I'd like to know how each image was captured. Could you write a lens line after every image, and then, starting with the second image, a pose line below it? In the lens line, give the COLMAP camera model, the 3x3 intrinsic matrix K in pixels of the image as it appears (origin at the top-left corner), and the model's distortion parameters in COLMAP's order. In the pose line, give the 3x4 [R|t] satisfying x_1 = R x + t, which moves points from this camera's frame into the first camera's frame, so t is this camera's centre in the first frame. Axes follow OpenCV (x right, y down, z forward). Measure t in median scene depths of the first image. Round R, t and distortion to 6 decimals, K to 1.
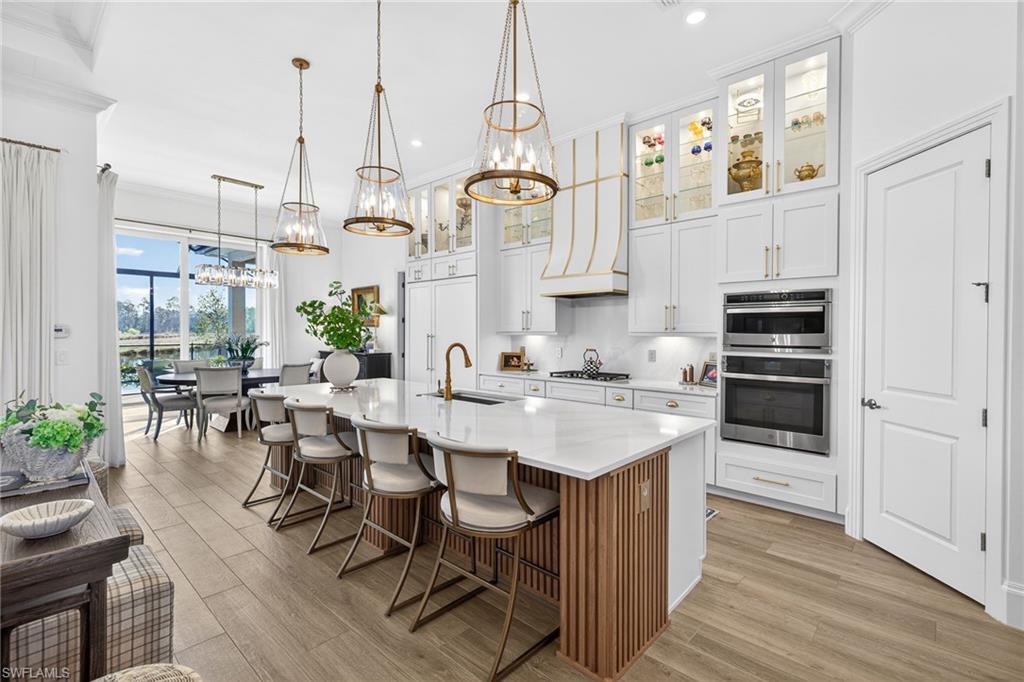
lens RADIAL K [[460.8, 0, 511.1], [0, 460.8, 337.8], [0, 0, 1]] dist [0.000371, -0.000548]
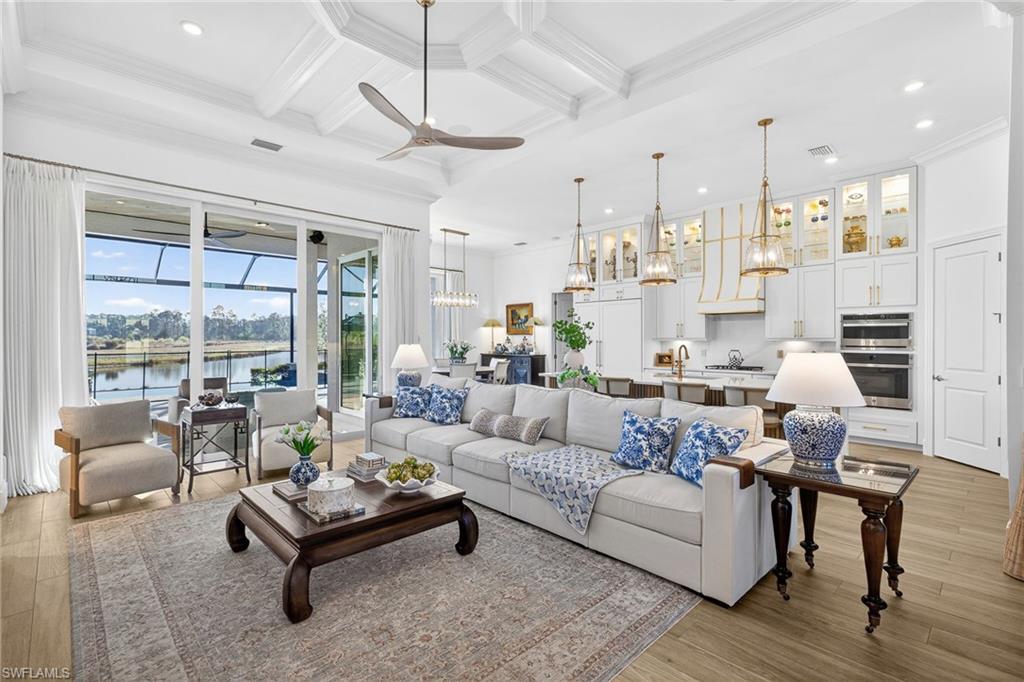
lens RADIAL K [[471.9, 0, 512.0], [0, 471.9, 341.0], [0, 0, 1]] dist [-0.000865, -0.000247]
pose [[0.998343, -0.006042, -0.057219, -0.586952], [0.005780, 0.999972, -0.004731, -0.001047], [0.057246, 0.004392, 0.998350, -0.707020]]
